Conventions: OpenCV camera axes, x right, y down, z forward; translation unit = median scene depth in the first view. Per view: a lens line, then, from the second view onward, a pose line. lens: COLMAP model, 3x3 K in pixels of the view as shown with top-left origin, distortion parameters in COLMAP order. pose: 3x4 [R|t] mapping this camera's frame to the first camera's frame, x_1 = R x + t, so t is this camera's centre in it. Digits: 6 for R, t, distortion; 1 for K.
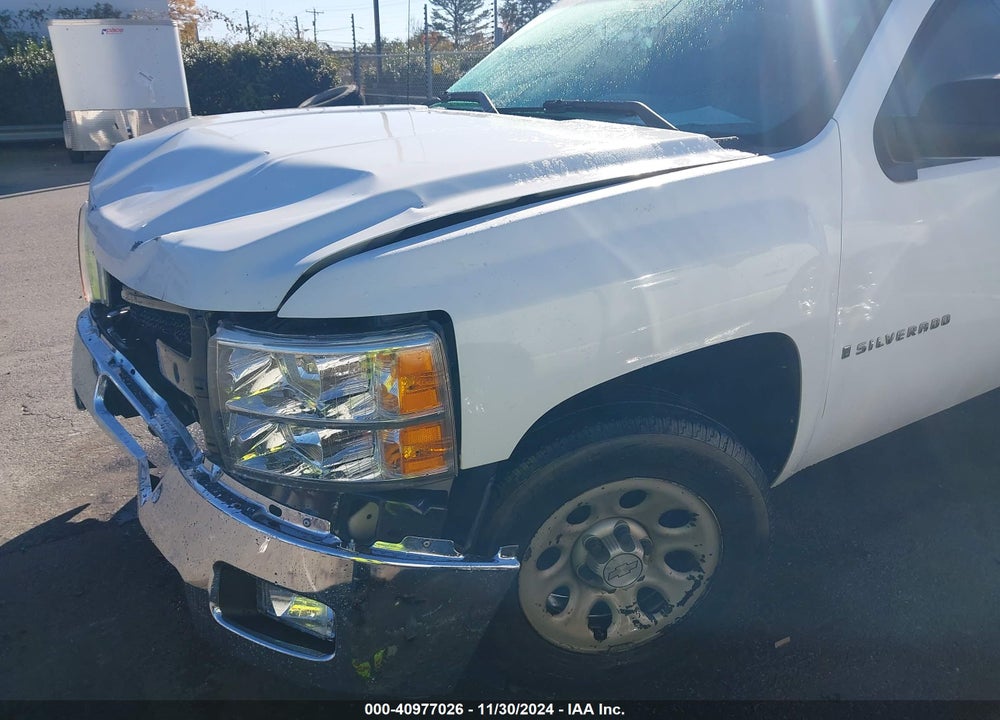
lens RADIAL K [[798.8, 0, 498.3], [0, 798.8, 375.0], [0, 0, 1]] dist [-0.024287, -0.003531]
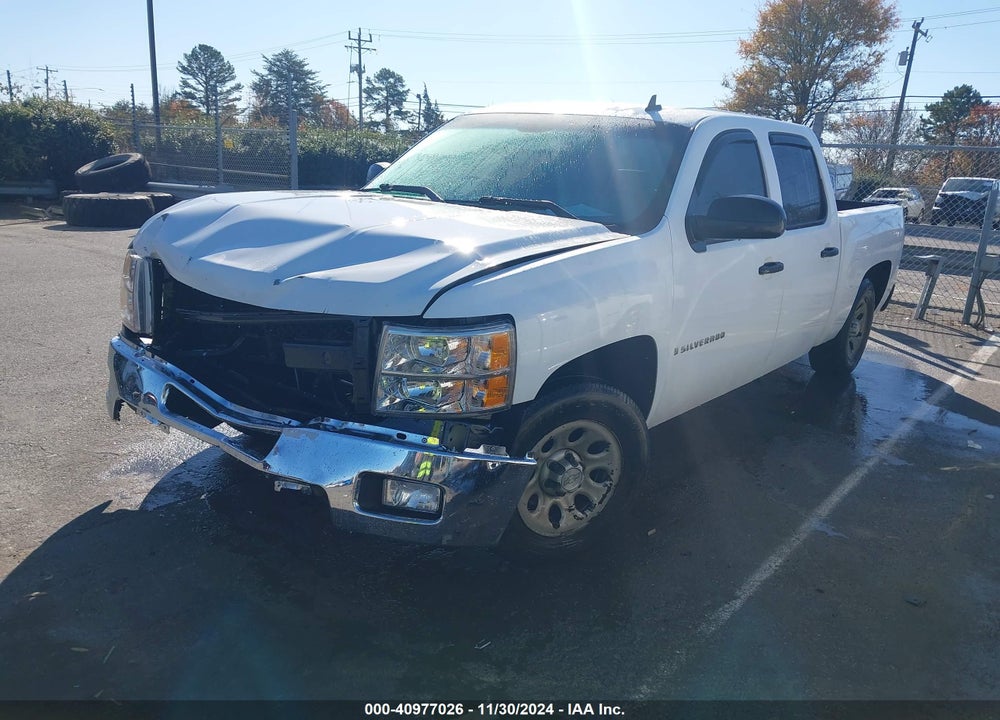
lens RADIAL K [[776.9, 0, 491.7], [0, 776.9, 379.1], [0, 0, 1]] dist [0.041598, -0.059406]
pose [[0.956666, -0.026609, 0.289970, -0.446081], [0.049596, 0.996155, -0.072216, 0.138534], [-0.286934, 0.083468, 0.954307, -0.493899]]
